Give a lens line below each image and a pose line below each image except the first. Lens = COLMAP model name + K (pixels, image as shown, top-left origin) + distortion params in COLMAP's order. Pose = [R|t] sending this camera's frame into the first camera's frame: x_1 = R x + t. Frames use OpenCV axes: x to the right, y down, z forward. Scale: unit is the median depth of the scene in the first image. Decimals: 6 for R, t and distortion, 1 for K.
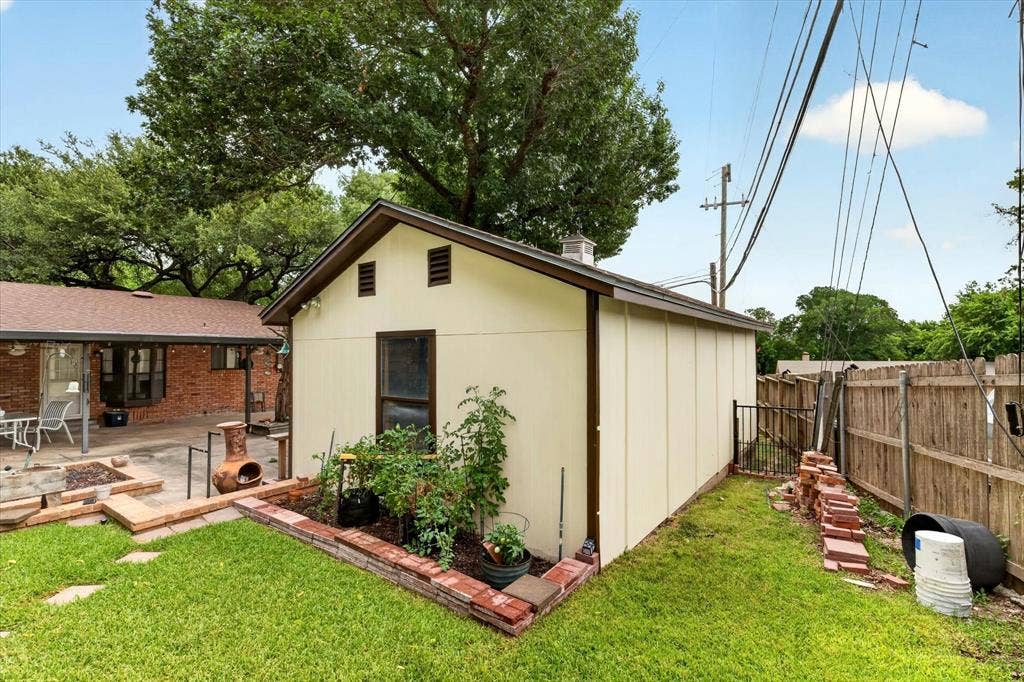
lens RADIAL K [[471.3, 0, 512.0], [0, 471.3, 341.0], [0, 0, 1]] dist [0.000708, 0.000366]
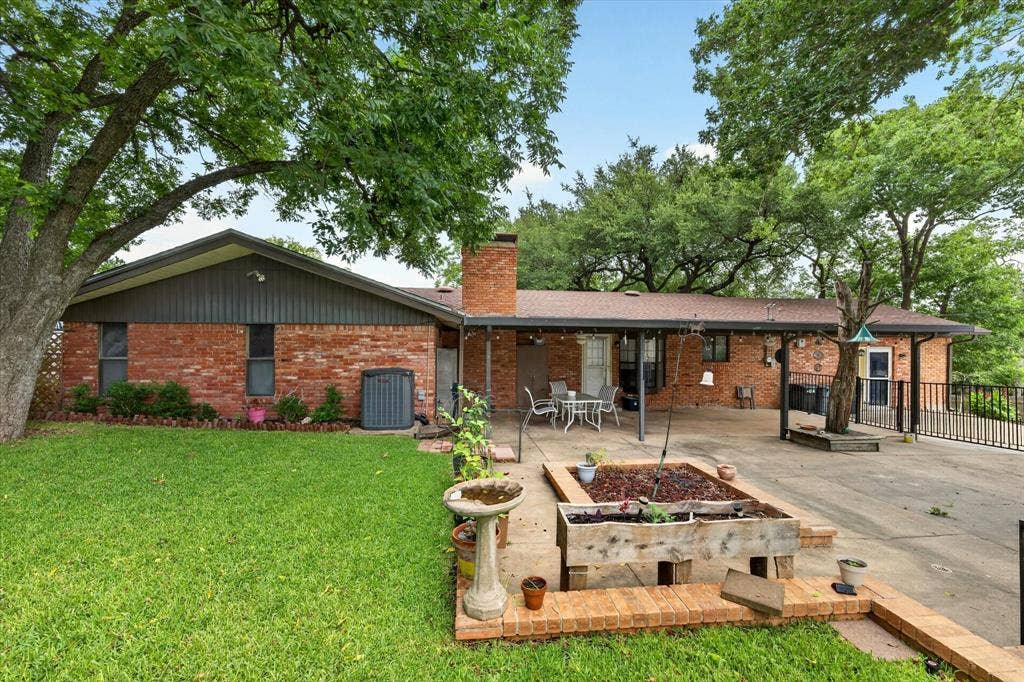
lens RADIAL K [[406.9, 0, 508.8], [0, 406.9, 344.1], [0, 0, 1]] dist [0.000695, 0.000132]
pose [[0.671670, 0.000420, -0.740850, -0.329967], [0.008418, 0.999931, 0.008199, 0.017086], [0.740803, -0.011744, 0.671620, 0.155812]]
